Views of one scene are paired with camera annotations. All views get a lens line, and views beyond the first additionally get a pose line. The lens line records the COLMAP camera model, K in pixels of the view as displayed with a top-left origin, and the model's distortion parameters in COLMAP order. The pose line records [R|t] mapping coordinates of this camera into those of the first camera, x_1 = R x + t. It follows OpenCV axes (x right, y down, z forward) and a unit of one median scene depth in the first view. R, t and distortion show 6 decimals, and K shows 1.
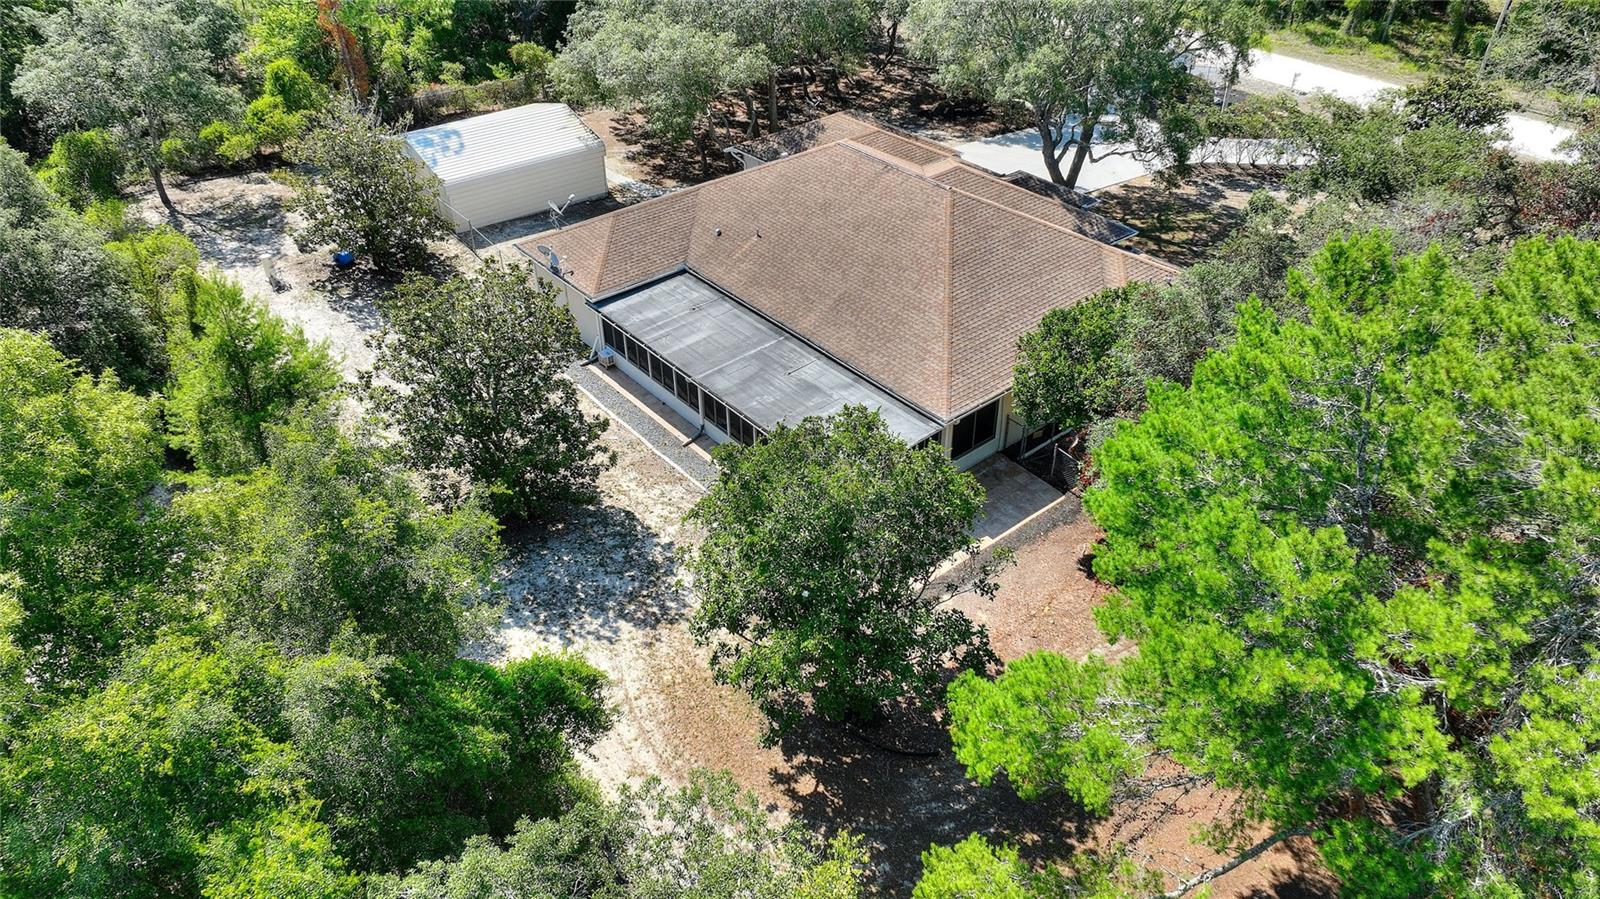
lens RADIAL K [[1111.8, 0, 803.5], [0, 1111.8, 451.9], [0, 0, 1]] dist [0.003119, 0.004123]
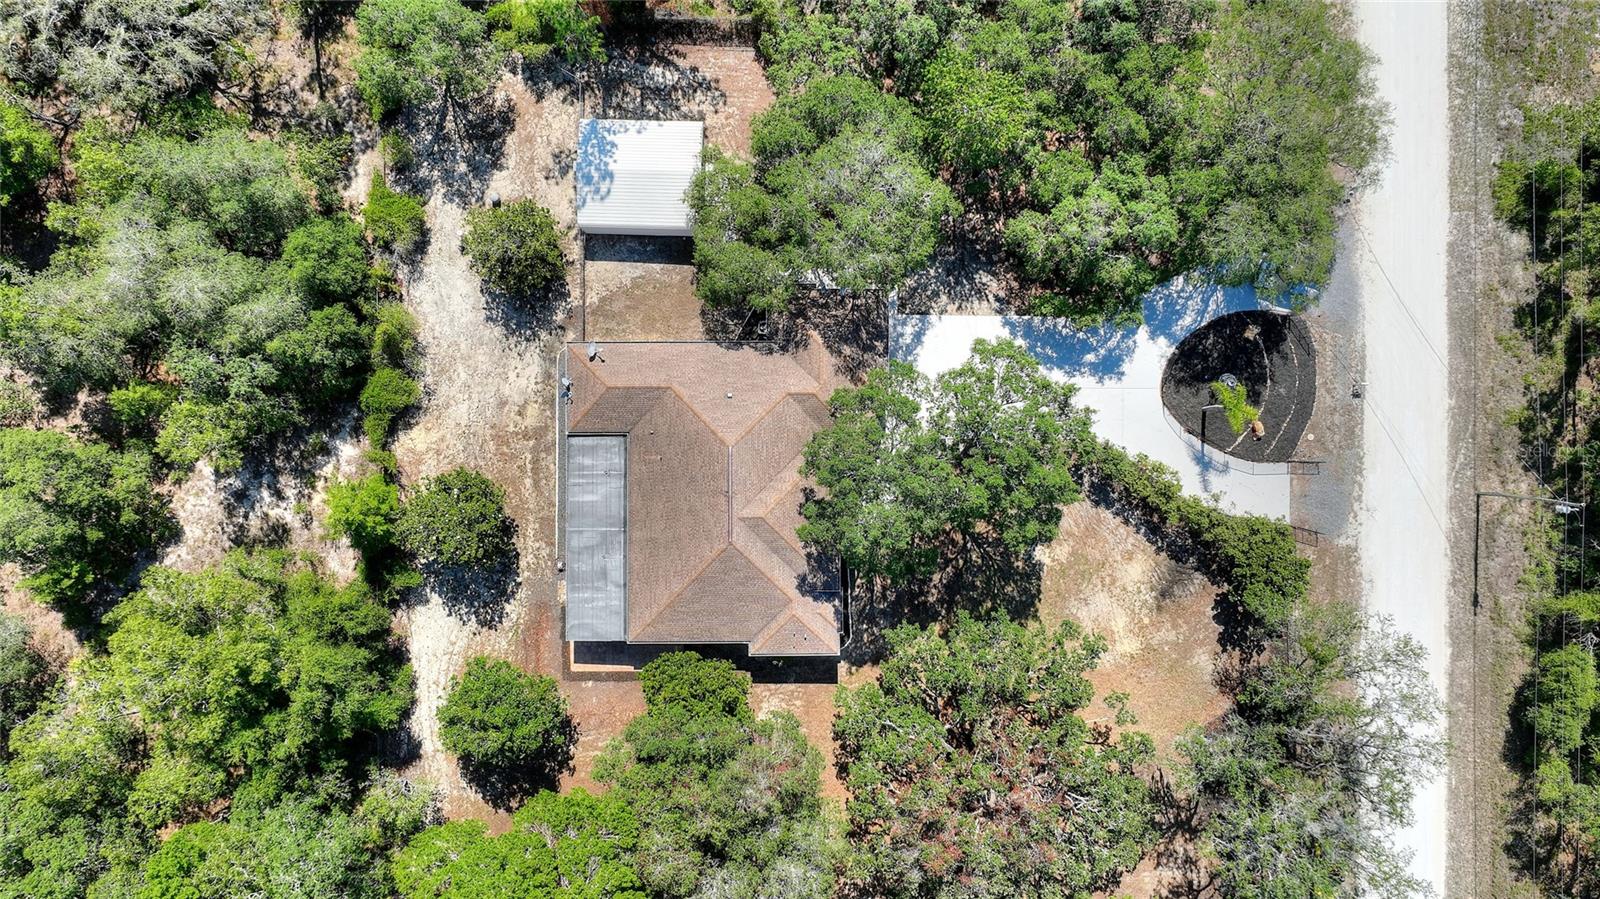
lens RADIAL K [[1111.8, 0, 803.5], [0, 1111.8, 451.9], [0, 0, 1]] dist [0.003119, 0.004123]
pose [[0.770243, 0.637732, -0.004956, 0.118079], [-0.379574, 0.464661, 0.800008, -1.479159], [0.512493, -0.614319, 0.599968, 0.072171]]
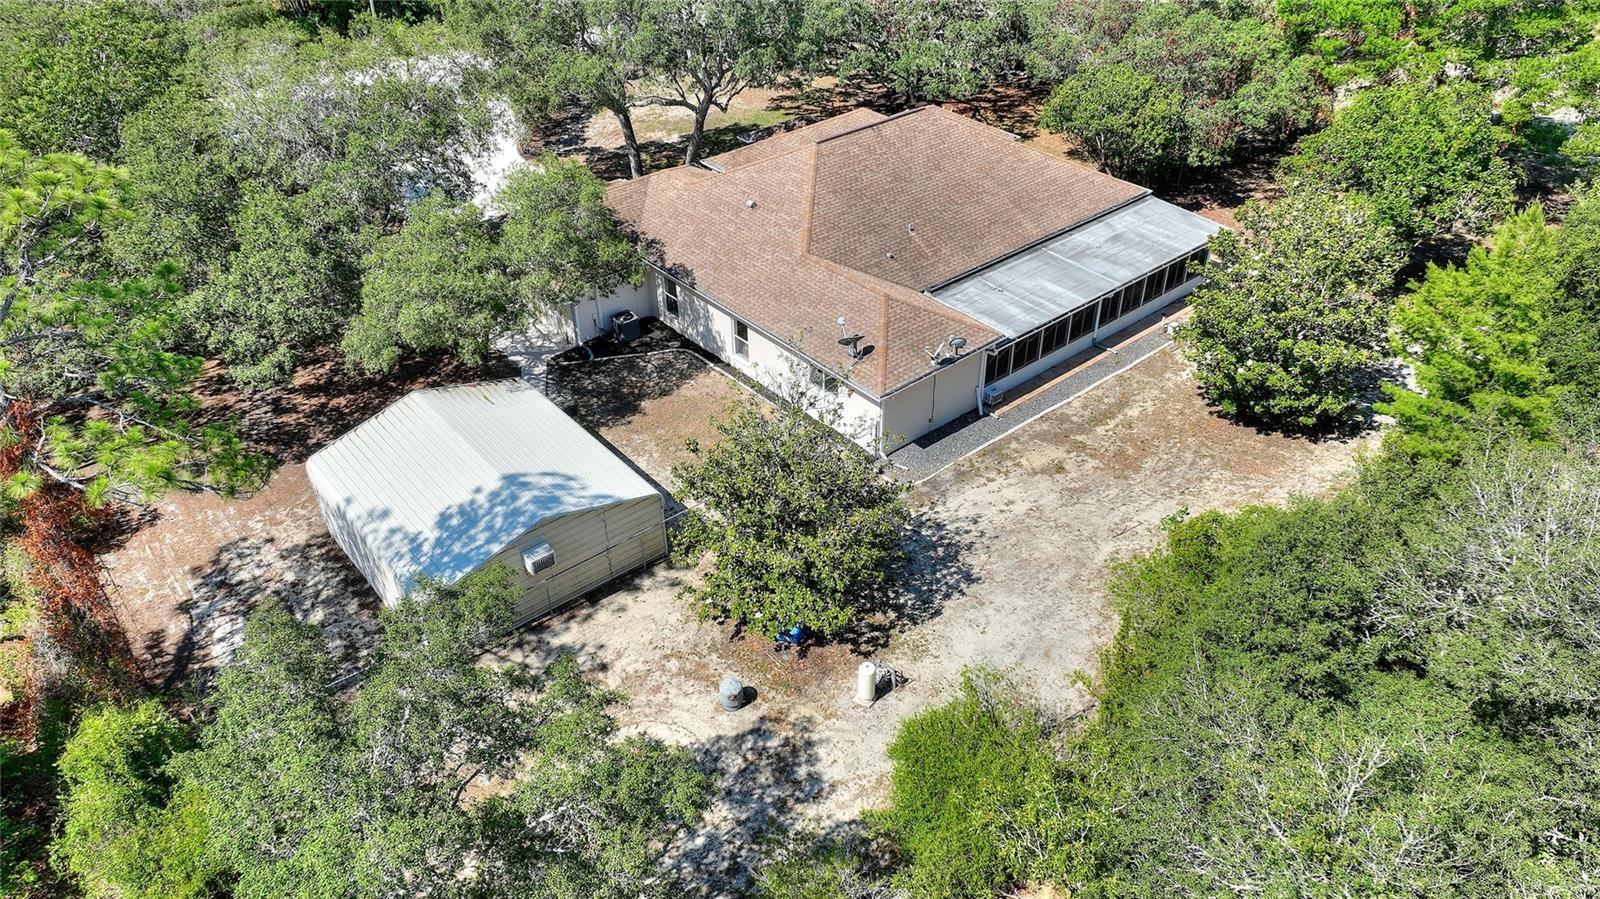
lens RADIAL K [[1111.8, 0, 803.5], [0, 1111.8, 451.9], [0, 0, 1]] dist [0.003119, 0.004123]
pose [[-0.015878, -0.580697, 0.813965, -0.865439], [0.595891, 0.648208, 0.474067, -0.531998], [-0.802908, 0.492562, 0.335740, 0.743247]]
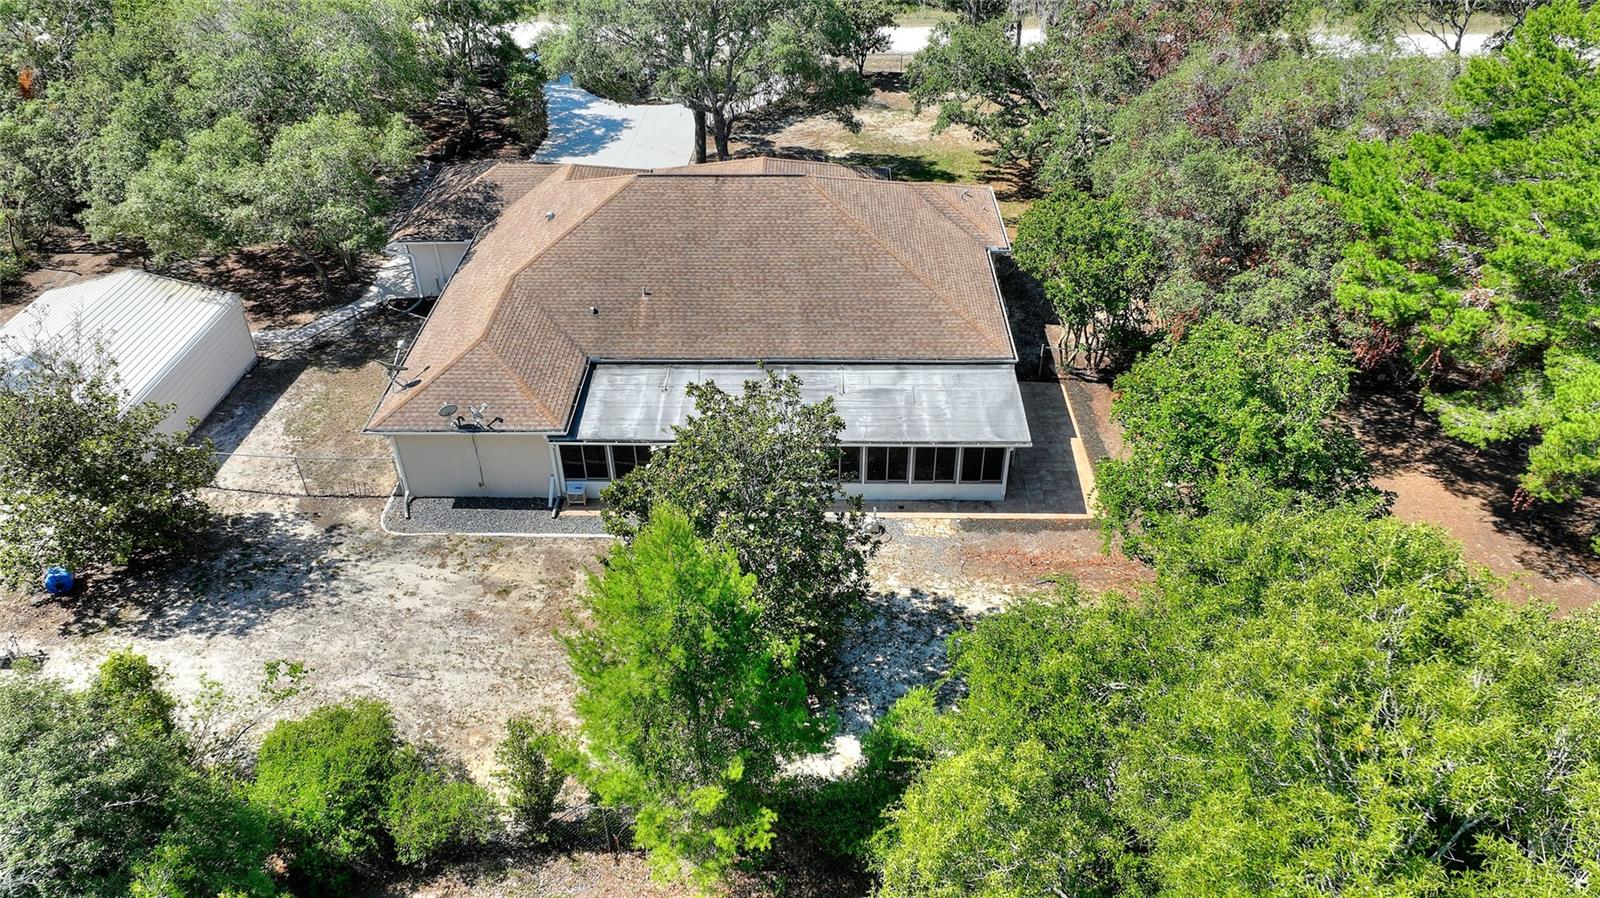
lens RADIAL K [[1111.8, 0, 803.5], [0, 1111.8, 451.4], [0, 0, 1]] dist [0.003119, 0.004123]
pose [[0.651549, -0.447026, 0.612905, -0.498906], [0.449226, 0.878401, 0.163117, -0.152995], [-0.611294, 0.169054, 0.773137, 0.224826]]
